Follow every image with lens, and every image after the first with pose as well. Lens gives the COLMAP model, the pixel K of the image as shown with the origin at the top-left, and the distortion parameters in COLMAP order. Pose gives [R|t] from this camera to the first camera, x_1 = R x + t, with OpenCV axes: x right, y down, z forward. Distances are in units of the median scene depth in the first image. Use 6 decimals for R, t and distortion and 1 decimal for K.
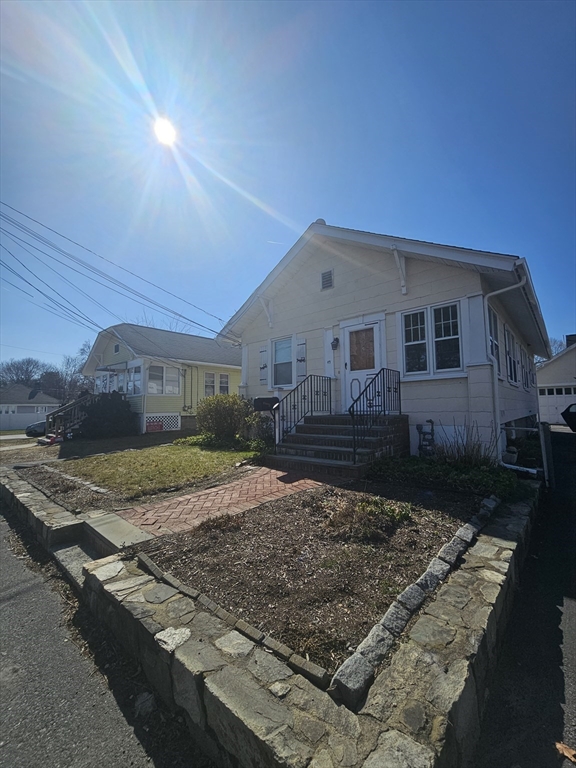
lens RADIAL K [[315.2, 0, 292.3], [0, 315.2, 384.3], [0, 0, 1]] dist [-0.001528, 0.000924]
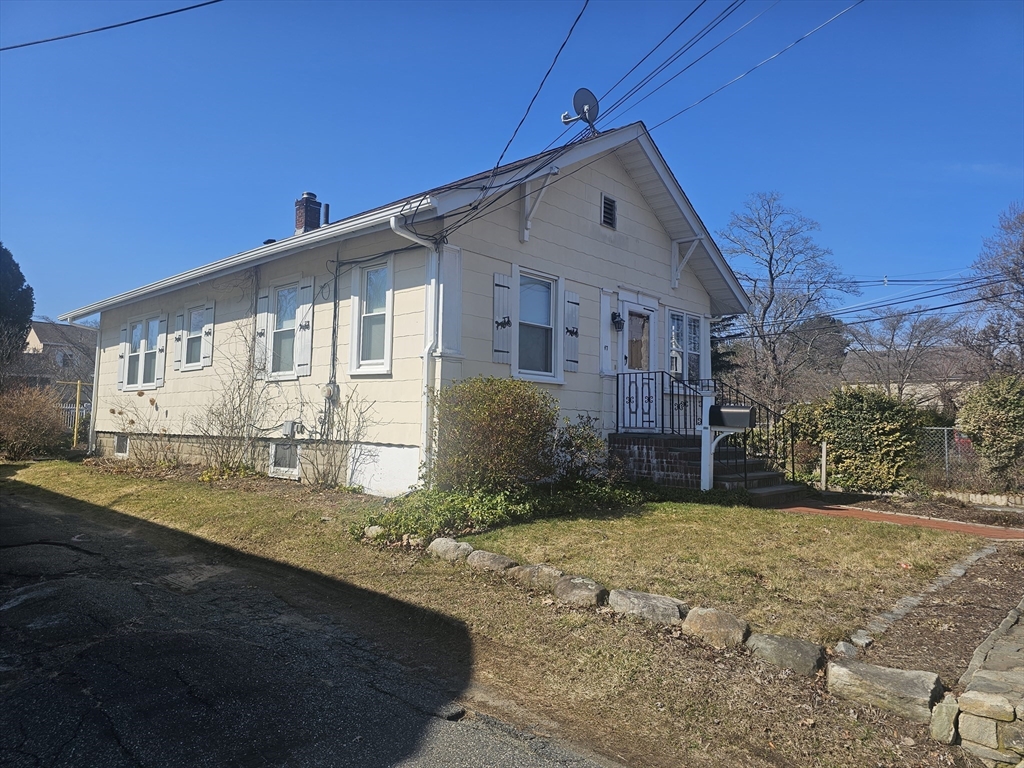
lens RADIAL K [[682.1, 0, 512.0], [0, 682.1, 384.0], [0, 0, 1]] dist [0.077593, -0.069853]
pose [[0.029746, 0.075387, 0.996711, -1.276860], [-0.094640, 0.992885, -0.072273, 0.119168], [-0.995067, -0.092179, 0.036669, 1.190590]]
